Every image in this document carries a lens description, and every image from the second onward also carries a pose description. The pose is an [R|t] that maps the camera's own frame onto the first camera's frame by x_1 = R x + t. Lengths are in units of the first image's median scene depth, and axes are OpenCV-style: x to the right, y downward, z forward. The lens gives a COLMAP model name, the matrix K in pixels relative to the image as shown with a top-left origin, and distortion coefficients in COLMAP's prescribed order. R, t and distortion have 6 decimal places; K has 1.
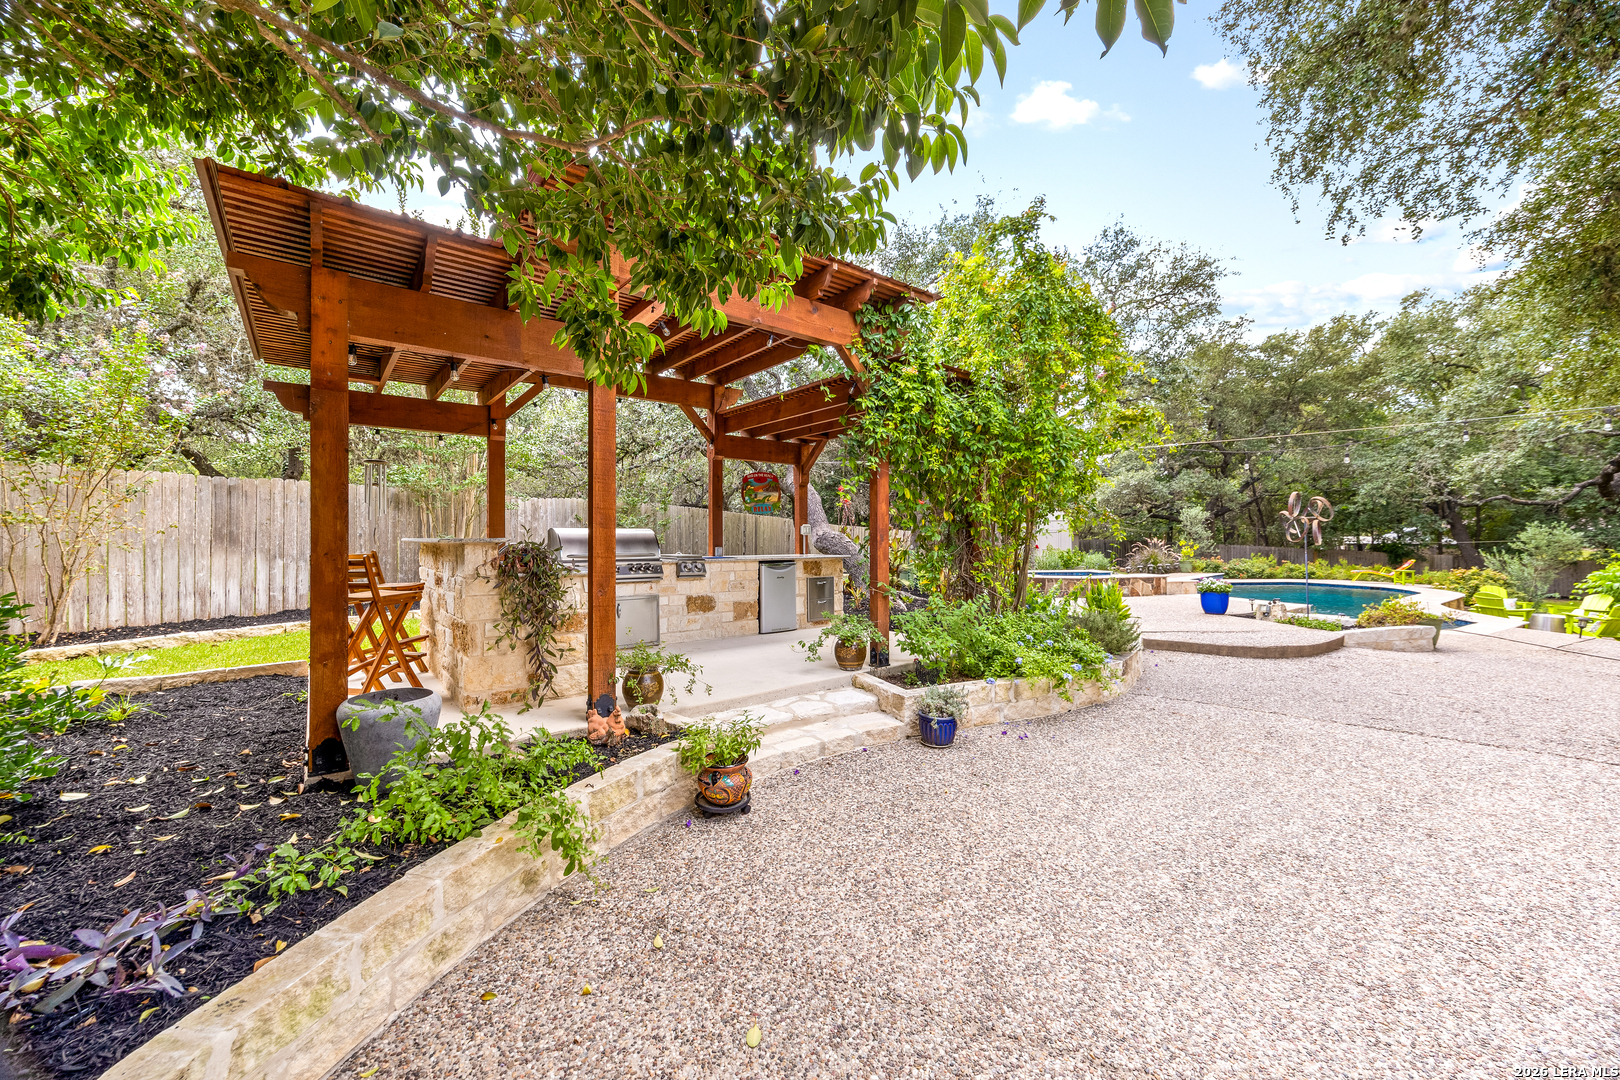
lens RADIAL K [[634.3, 0, 804.4], [0, 634.3, 539.8], [0, 0, 1]] dist [0.001005, 0.000324]
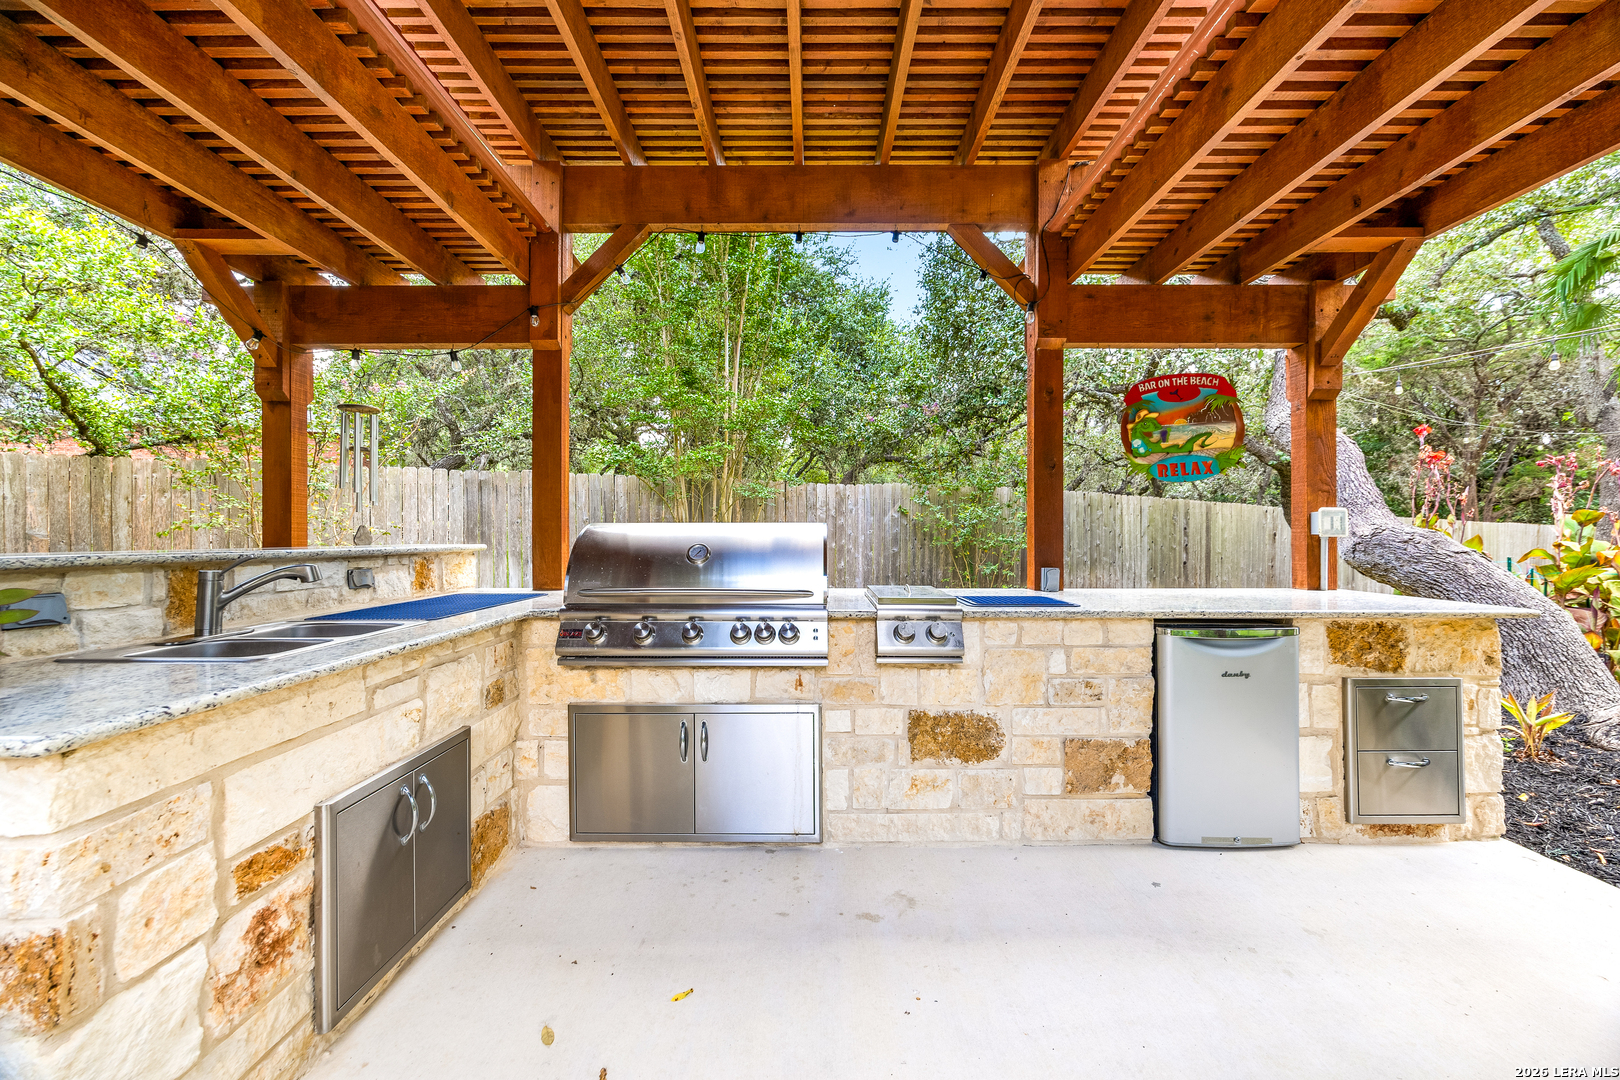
lens RADIAL K [[634.3, 0, 811.9], [0, 634.3, 530.0], [0, 0, 1]] dist [0.001005, 0.000324]
pose [[0.788103, -0.005346, -0.615520, -0.008064], [-0.001900, 0.999936, -0.011118, -0.006781], [0.615540, 0.009932, 0.788043, 0.556832]]
